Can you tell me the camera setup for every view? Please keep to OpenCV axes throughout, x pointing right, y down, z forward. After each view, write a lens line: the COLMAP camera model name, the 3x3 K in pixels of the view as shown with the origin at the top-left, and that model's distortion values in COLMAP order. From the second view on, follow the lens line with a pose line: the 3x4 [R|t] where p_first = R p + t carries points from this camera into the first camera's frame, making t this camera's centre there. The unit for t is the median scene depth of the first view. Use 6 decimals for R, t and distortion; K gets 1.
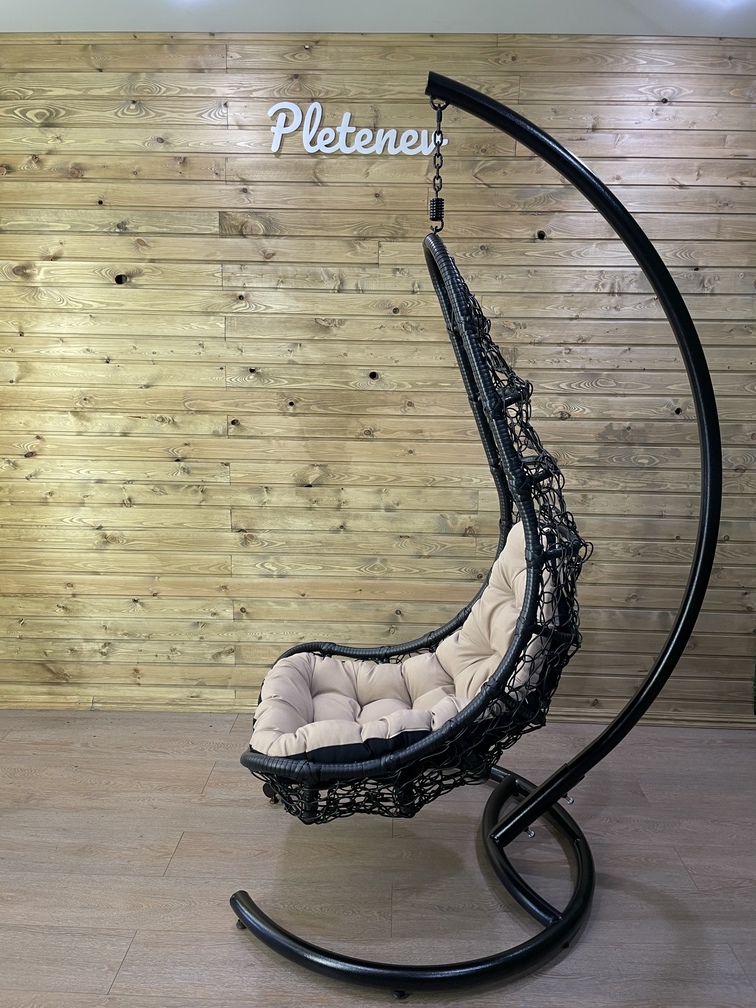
lens RADIAL K [[757.7, 0, 381.6], [0, 757.7, 499.9], [0, 0, 1]] dist [0.083509, -0.117518]
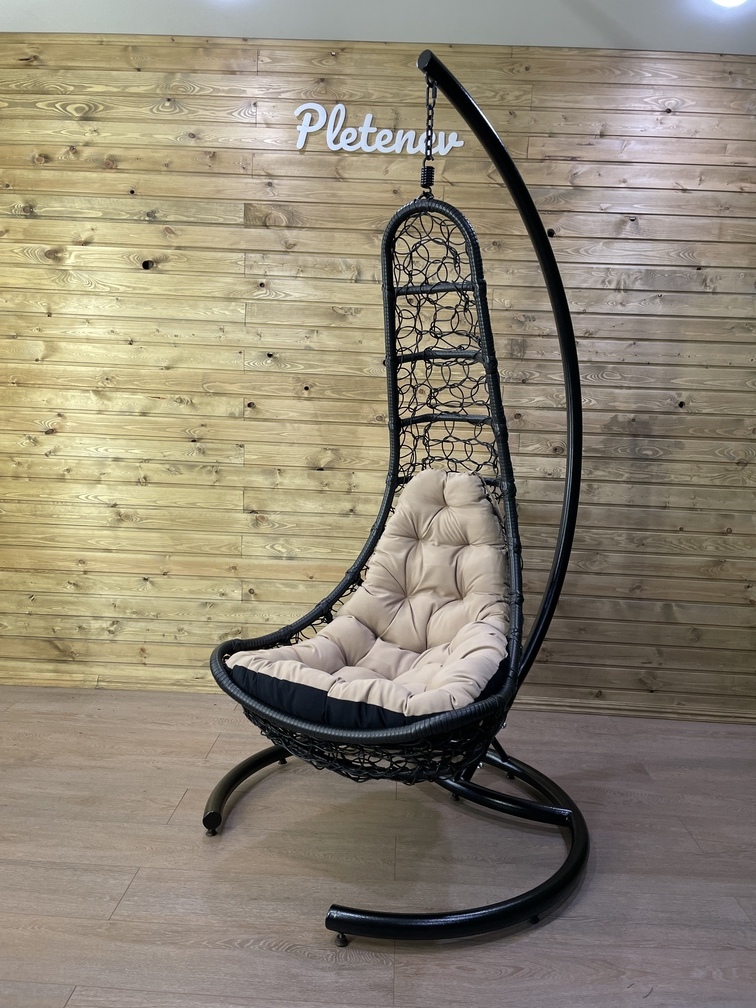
lens RADIAL K [[757.7, 0, 381.6], [0, 757.7, 499.9], [0, 0, 1]] dist [0.083509, -0.117518]
pose [[0.999635, 0.026969, -0.001745, -0.011169], [-0.027024, 0.997045, -0.071912, 0.098969], [-0.000199, 0.071932, 0.997409, -0.019029]]
